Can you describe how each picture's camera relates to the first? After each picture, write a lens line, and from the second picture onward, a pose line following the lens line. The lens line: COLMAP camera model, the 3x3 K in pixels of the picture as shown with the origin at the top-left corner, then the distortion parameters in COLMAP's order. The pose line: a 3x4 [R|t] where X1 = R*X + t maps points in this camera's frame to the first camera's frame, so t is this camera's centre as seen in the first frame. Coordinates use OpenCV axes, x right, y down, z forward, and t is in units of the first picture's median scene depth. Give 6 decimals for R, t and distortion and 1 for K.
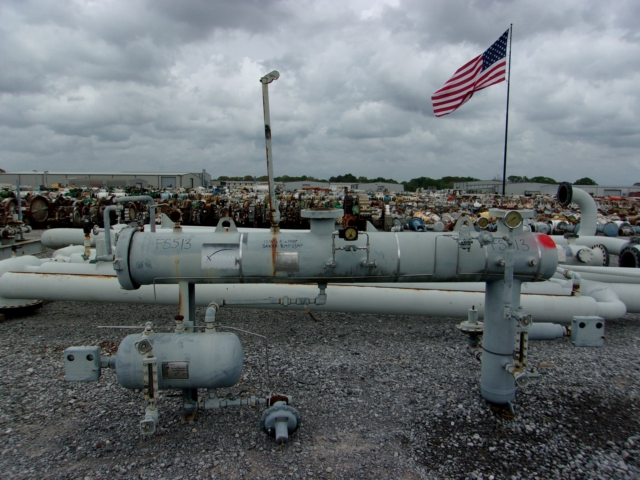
lens RADIAL K [[507.6, 0, 318.3], [0, 507.6, 239.9], [0, 0, 1]] dist [-0.057603, 0.097509]
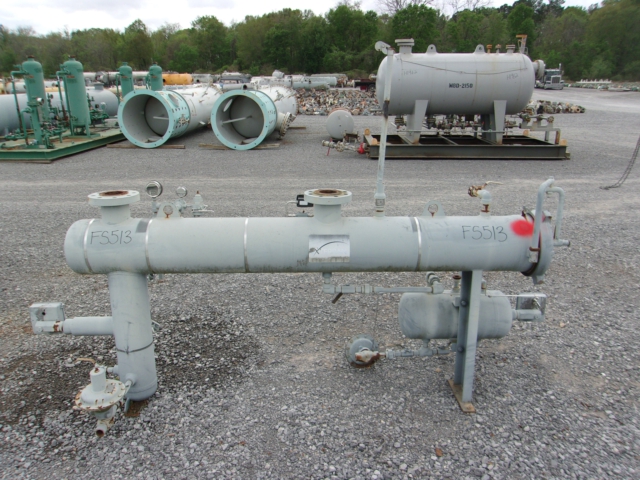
lens RADIAL K [[507.6, 0, 318.3], [0, 507.6, 239.9], [0, 0, 1]] dist [-0.057603, 0.097509]
pose [[-0.999603, -0.011380, 0.025792, 0.002465], [0.000479, 0.907911, 0.419163, -0.290176], [-0.028187, 0.419009, -0.907545, 1.480820]]
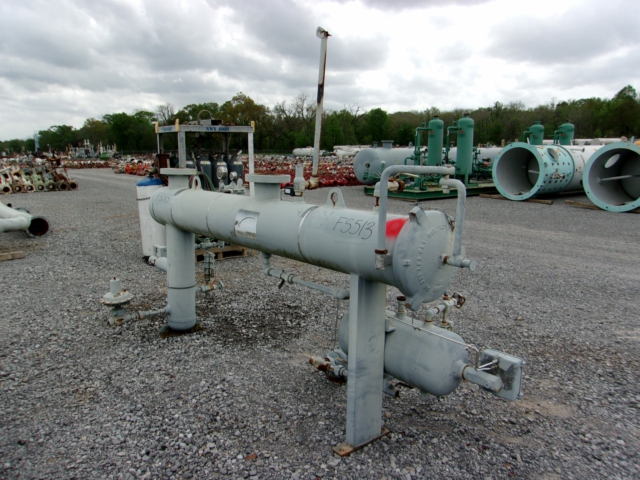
lens RADIAL K [[507.6, 0, 318.3], [0, 507.6, 239.9], [0, 0, 1]] dist [-0.057603, 0.097509]
pose [[-0.619788, -0.149042, 0.770487, -0.643978], [0.088192, 0.962353, 0.257098, -0.144179], [-0.779798, 0.227297, -0.583310, 1.206051]]
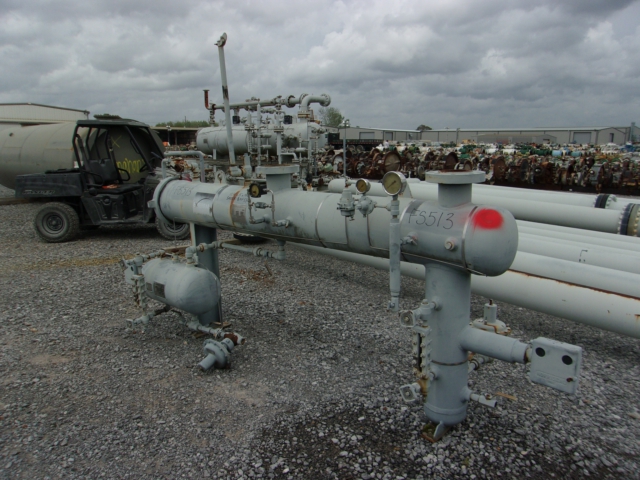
lens RADIAL K [[507.6, 0, 318.3], [0, 507.6, 239.9], [0, 0, 1]] dist [-0.057603, 0.097509]
pose [[0.710822, 0.129472, -0.691353, 0.621095], [-0.070234, 0.991065, 0.113389, -0.027728], [0.699856, -0.032042, 0.713564, 0.267656]]
